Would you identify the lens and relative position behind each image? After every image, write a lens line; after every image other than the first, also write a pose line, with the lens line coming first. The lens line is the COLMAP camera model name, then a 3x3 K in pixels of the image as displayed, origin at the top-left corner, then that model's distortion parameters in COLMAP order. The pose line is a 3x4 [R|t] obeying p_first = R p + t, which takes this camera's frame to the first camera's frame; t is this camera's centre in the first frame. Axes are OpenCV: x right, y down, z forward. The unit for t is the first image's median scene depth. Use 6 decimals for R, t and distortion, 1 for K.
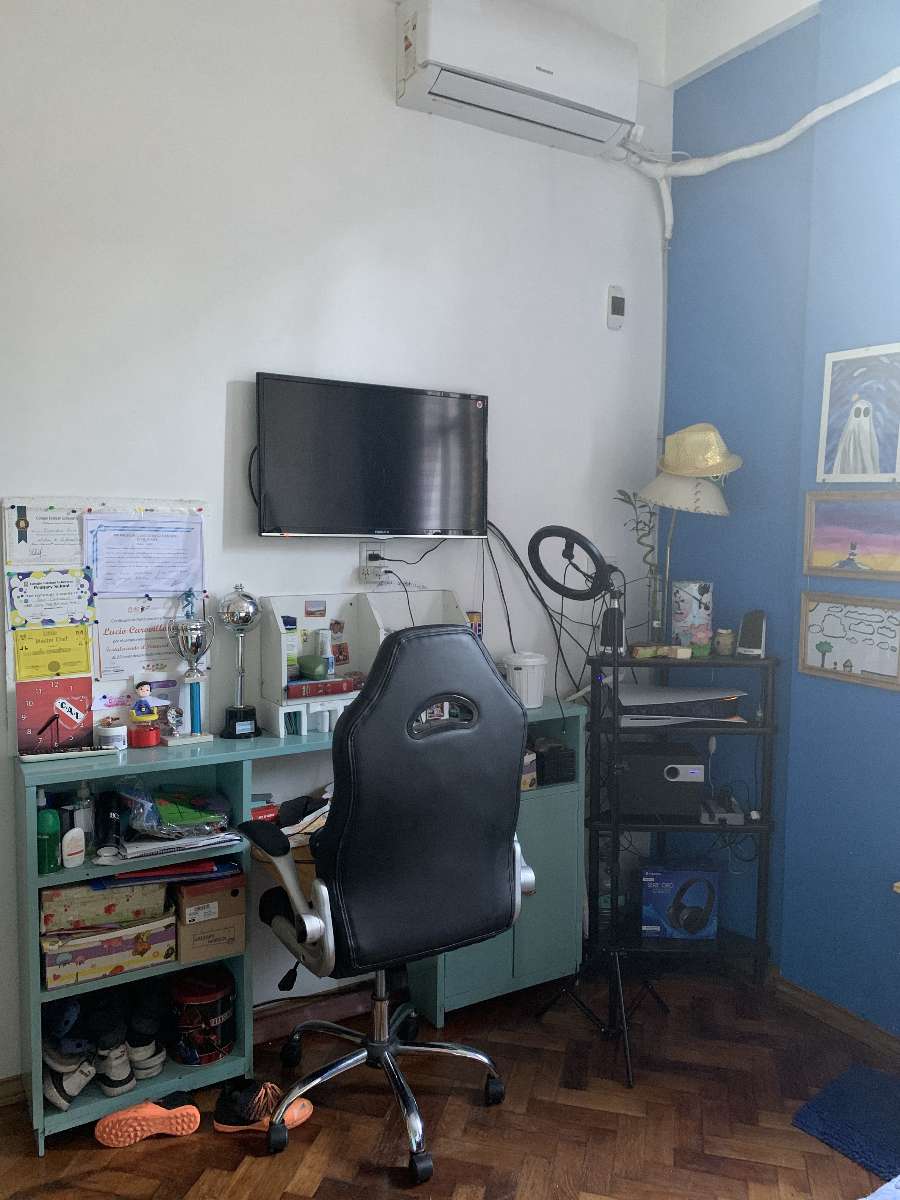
lens RADIAL K [[916.5, 0, 450.0], [0, 916.5, 600.0], [0, 0, 1]] dist [0.054507, -0.000756]
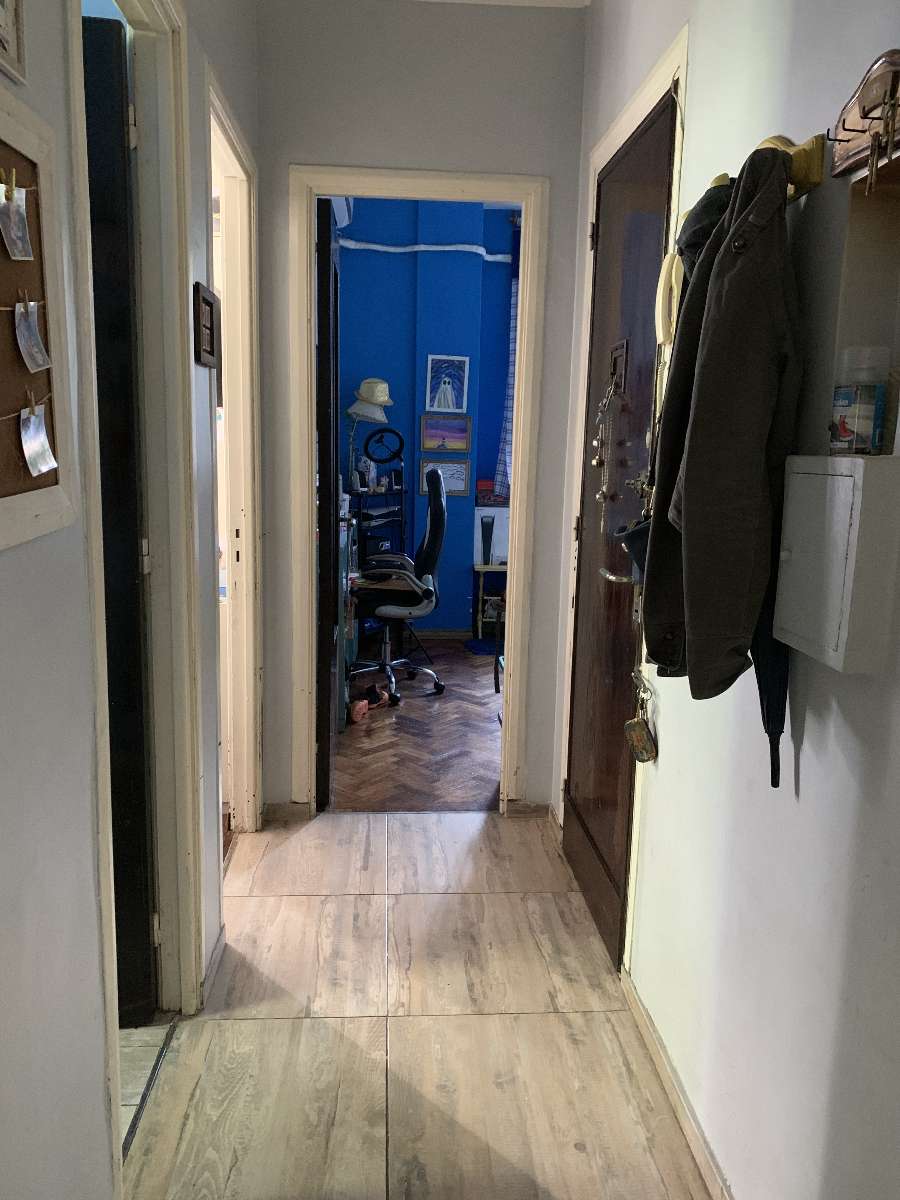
lens RADIAL K [[916.5, 0, 450.0], [0, 916.5, 600.0], [0, 0, 1]] dist [0.054507, -0.000756]
pose [[0.441690, -0.149260, 0.884665, -1.713953], [0.051763, 0.988661, 0.140962, 0.021454], [-0.895673, -0.016468, 0.444408, -0.088137]]
